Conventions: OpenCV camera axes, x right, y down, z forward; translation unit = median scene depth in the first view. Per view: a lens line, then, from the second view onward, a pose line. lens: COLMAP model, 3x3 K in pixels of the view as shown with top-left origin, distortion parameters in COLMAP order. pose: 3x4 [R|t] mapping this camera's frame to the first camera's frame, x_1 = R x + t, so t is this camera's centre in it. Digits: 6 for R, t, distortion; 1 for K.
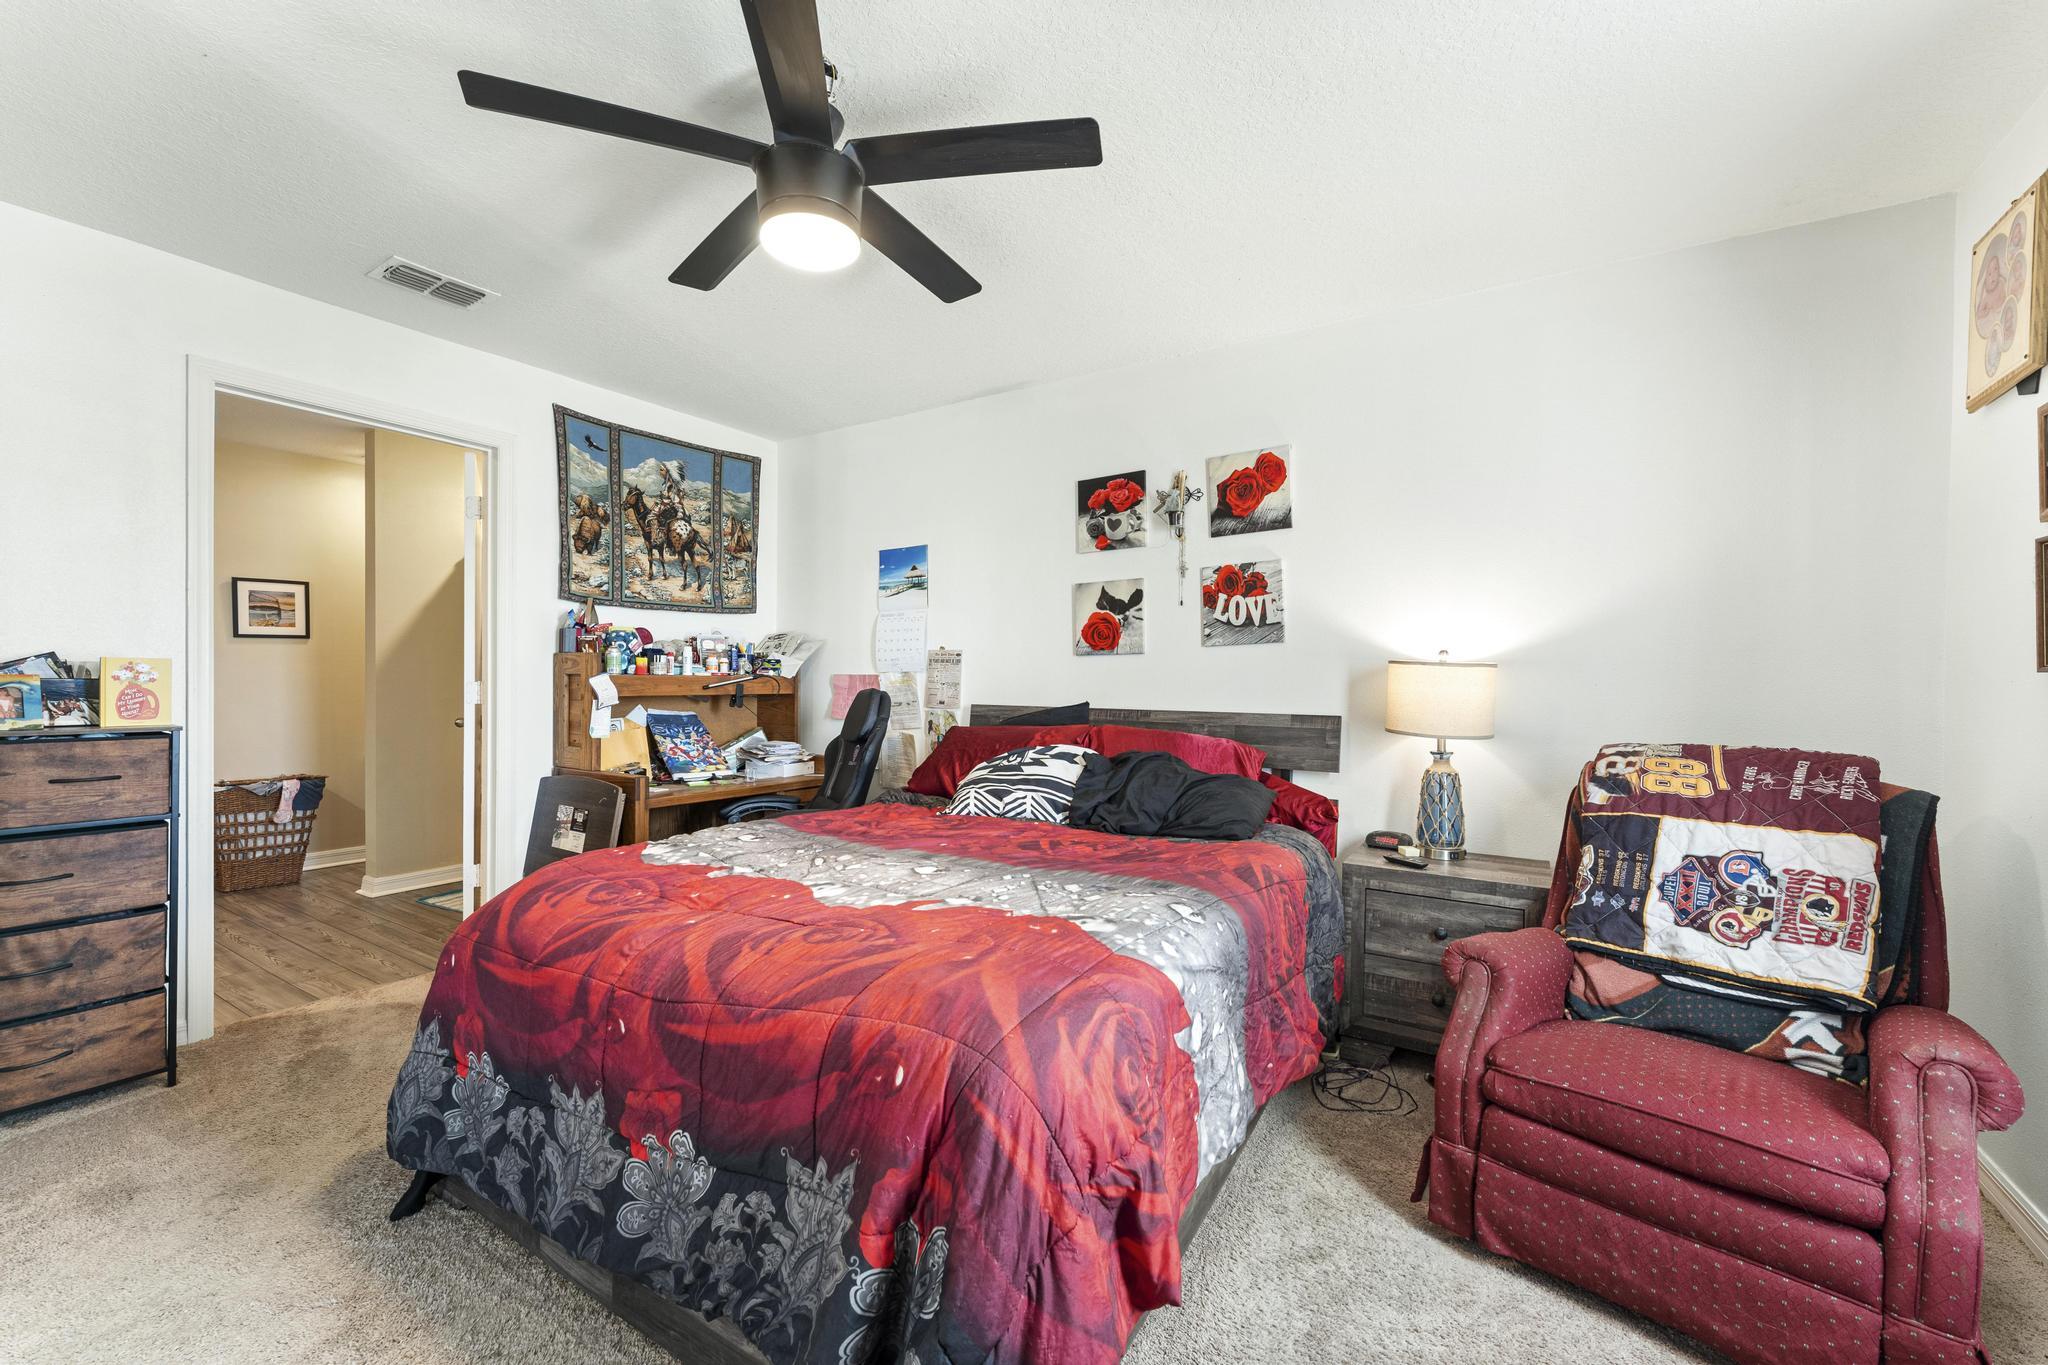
lens RADIAL K [[814.3, 0, 1024.0], [0, 814.3, 682.5], [0, 0, 1]] dist [-0.001771, -0.000101]
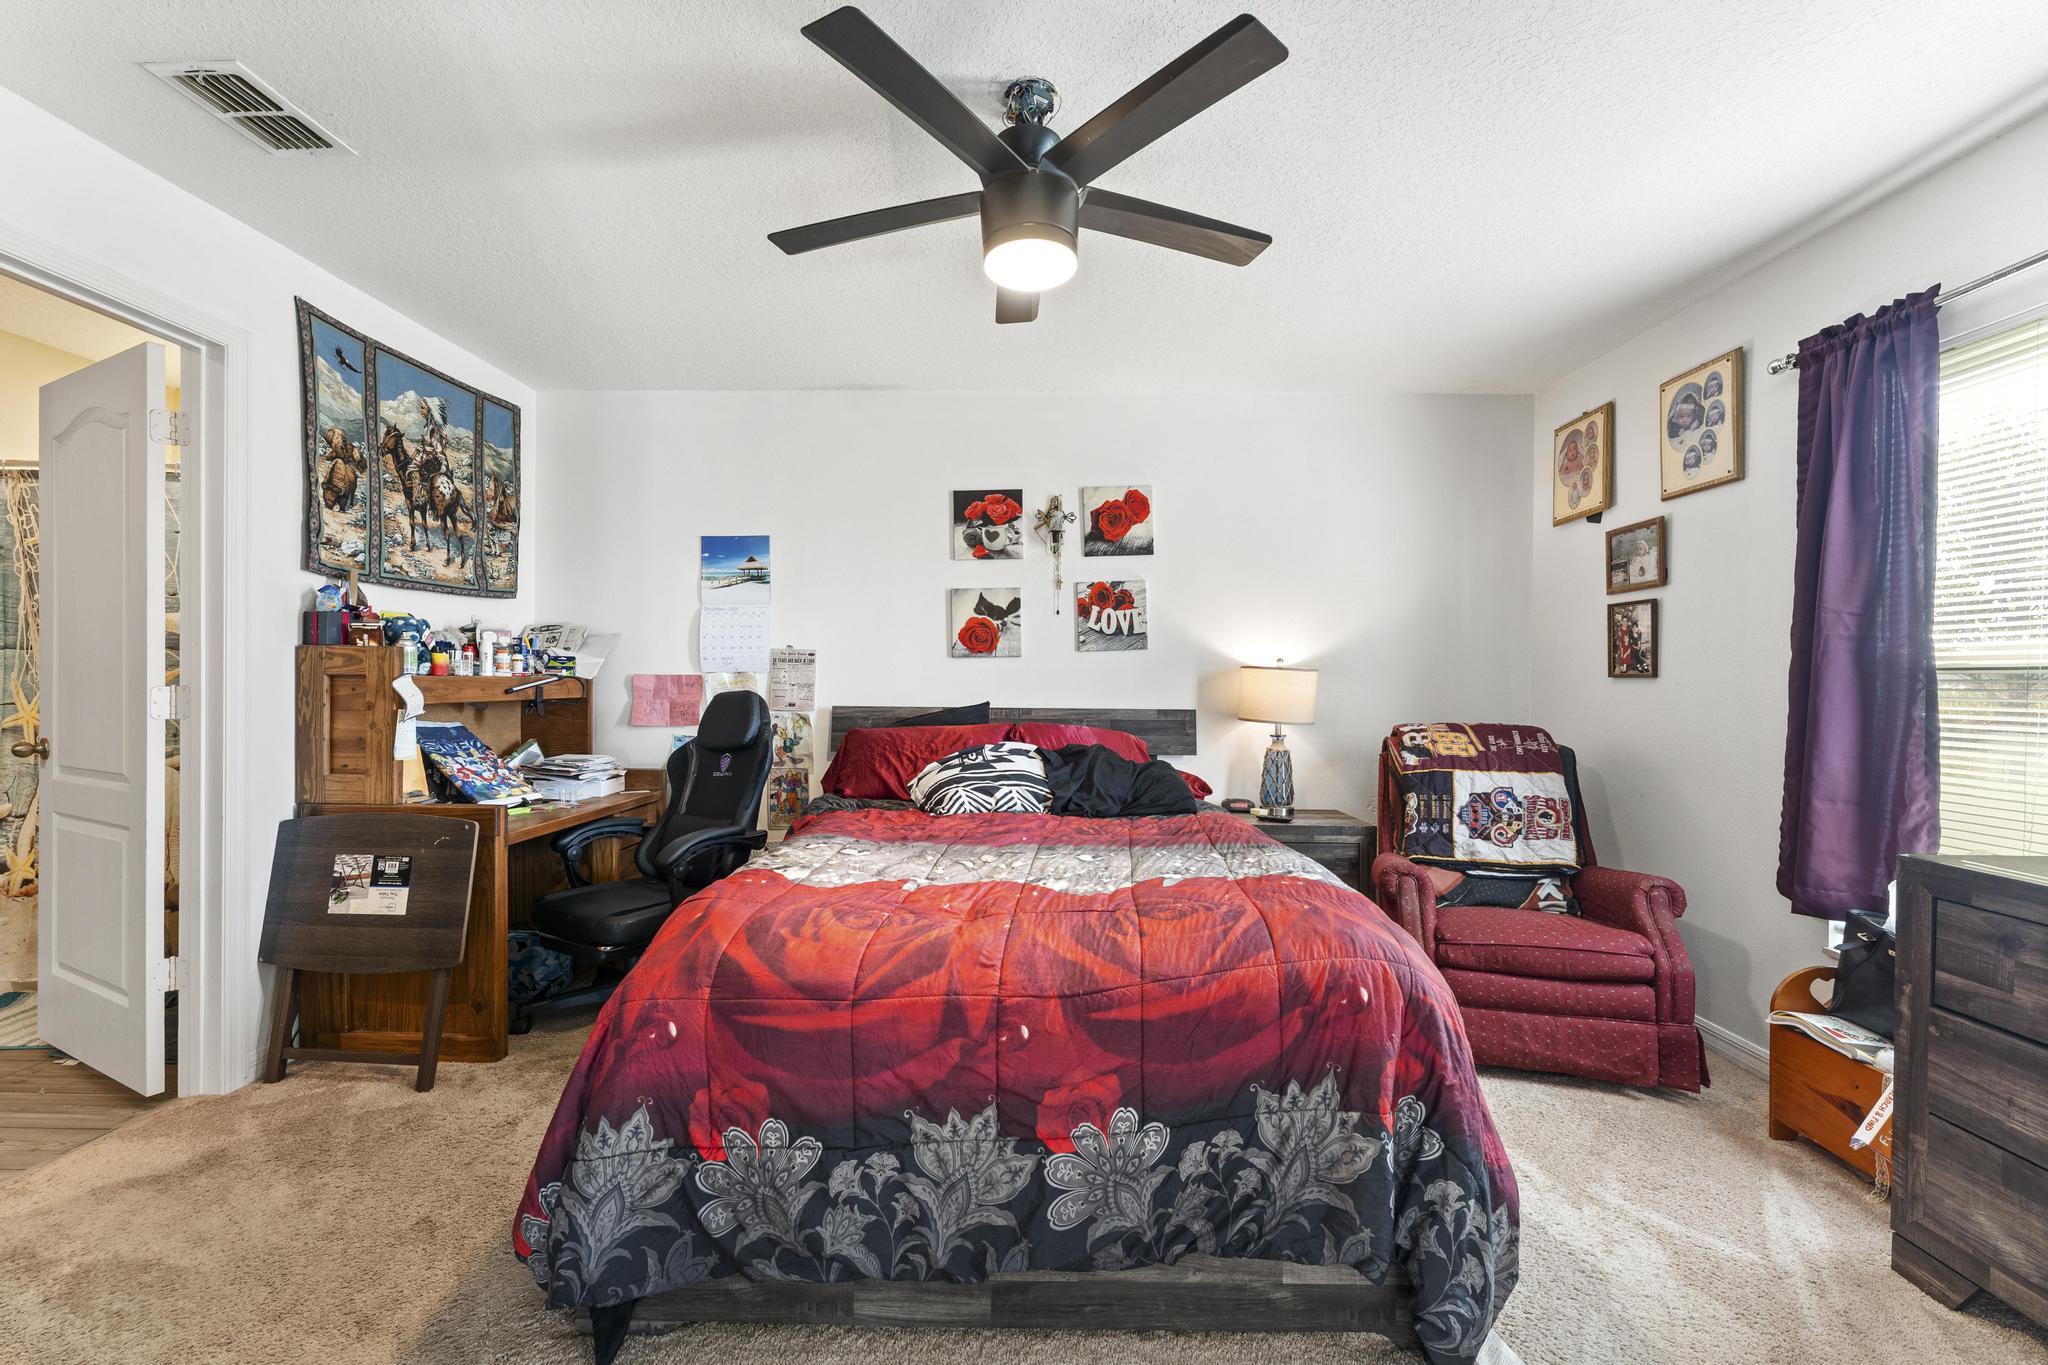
lens RADIAL K [[823.1, 0, 1017.4], [0, 823.1, 679.2], [0, 0, 1]] dist [-0.000958, -0.000085]
pose [[0.854550, -0.002003, 0.519366, -0.460958], [0.001718, 0.999998, 0.001030, -0.006848], [-0.519367, 0.000012, 0.854551, 0.060024]]
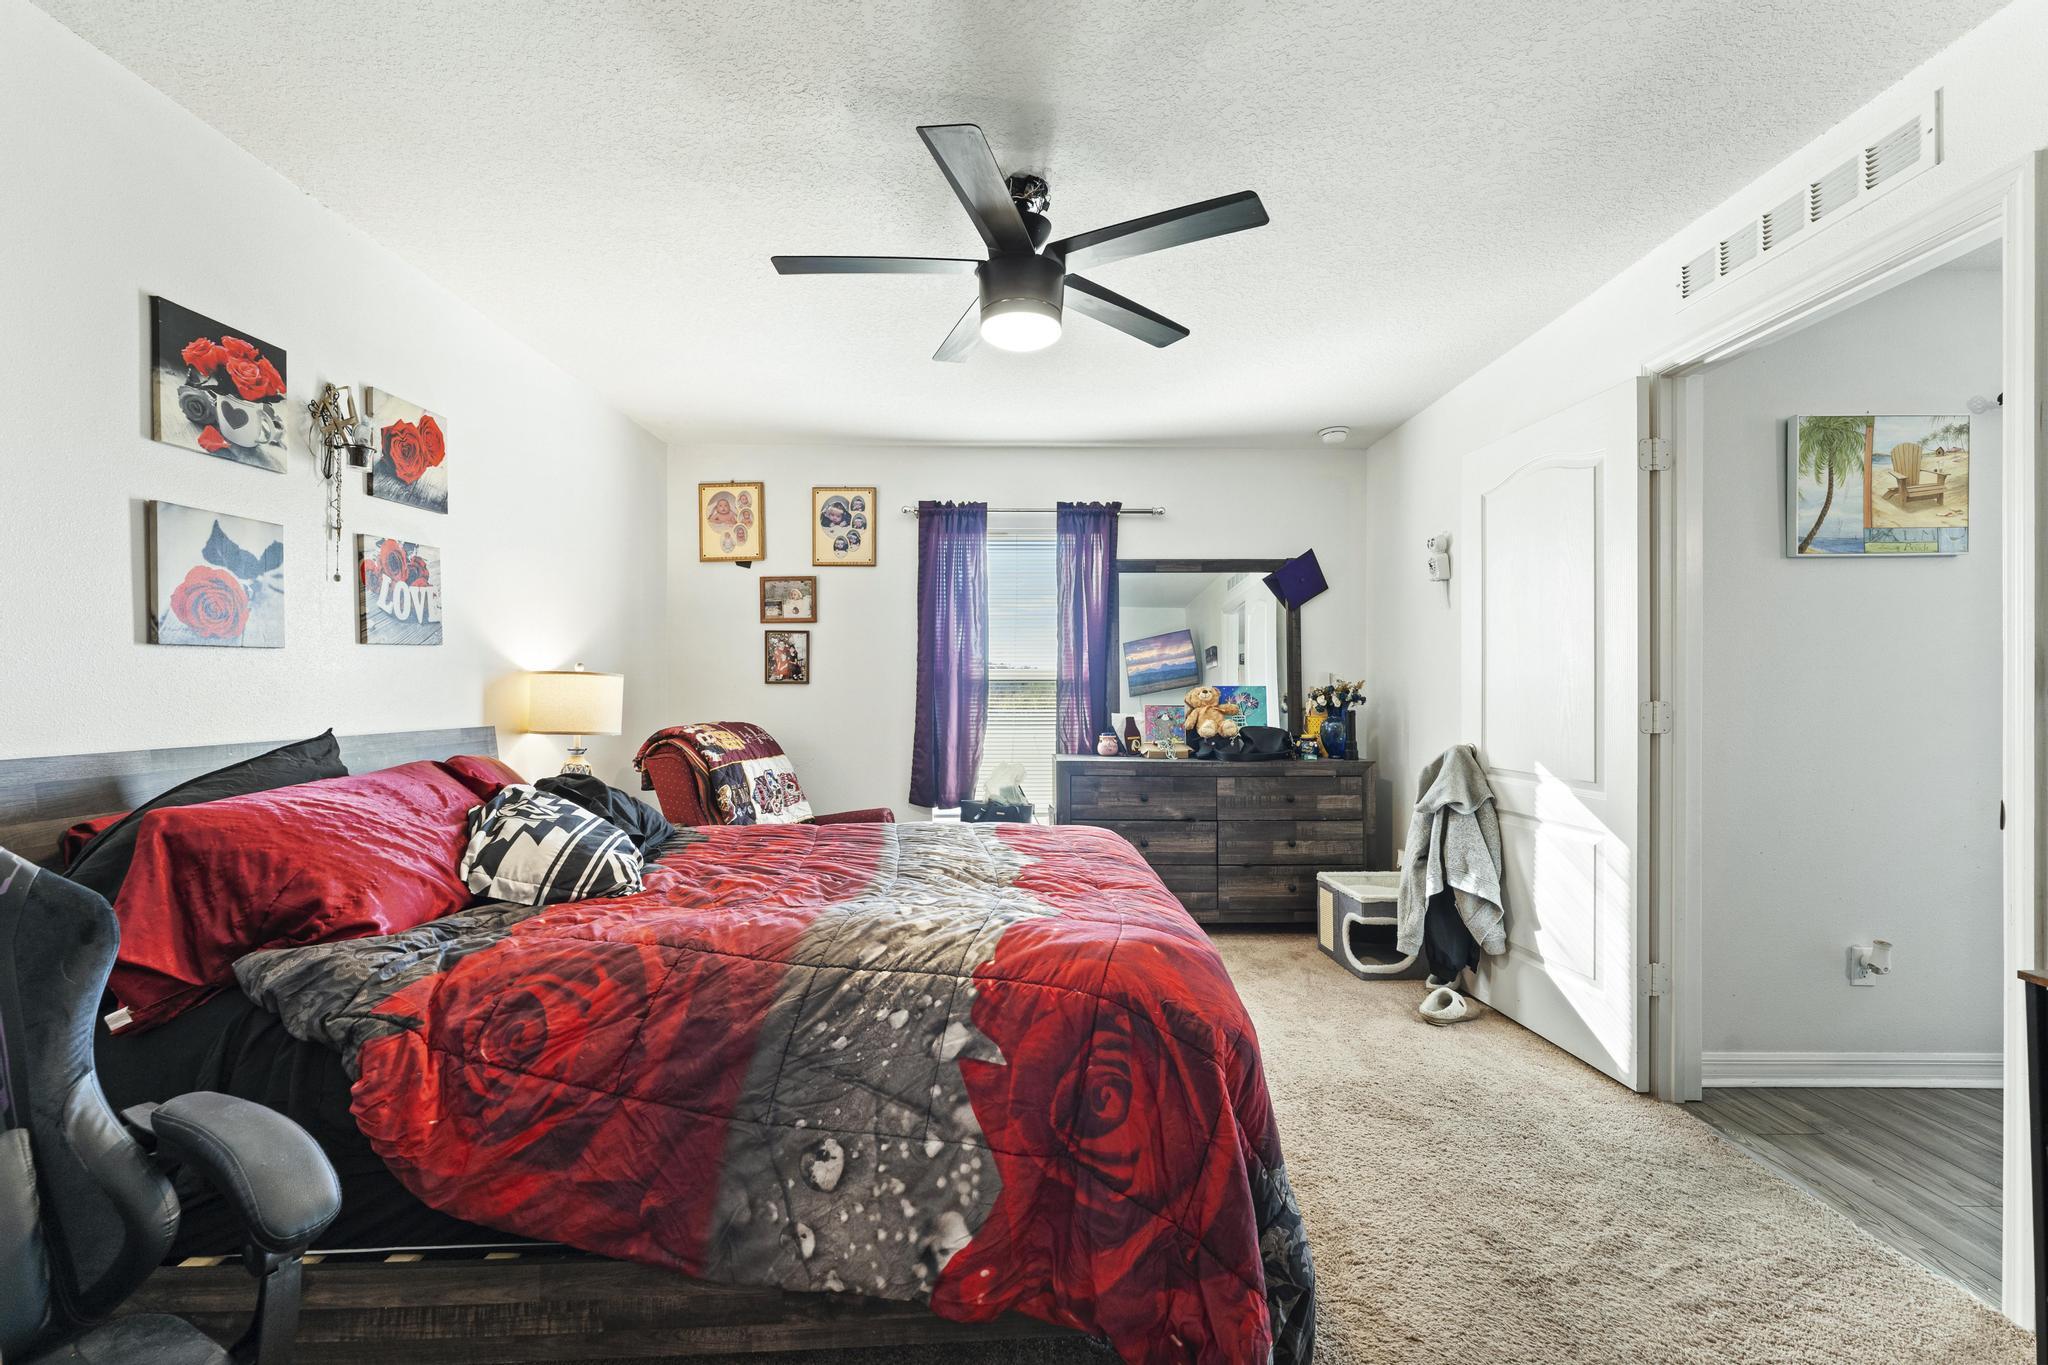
lens RADIAL K [[823.1, 0, 1017.4], [0, 823.1, 679.2], [0, 0, 1]] dist [-0.000958, -0.000085]
pose [[-0.527899, -0.001250, 0.849306, -0.715938], [-0.003295, 0.999994, -0.000576, -0.014788], [-0.849301, -0.003102, -0.527900, 0.911999]]
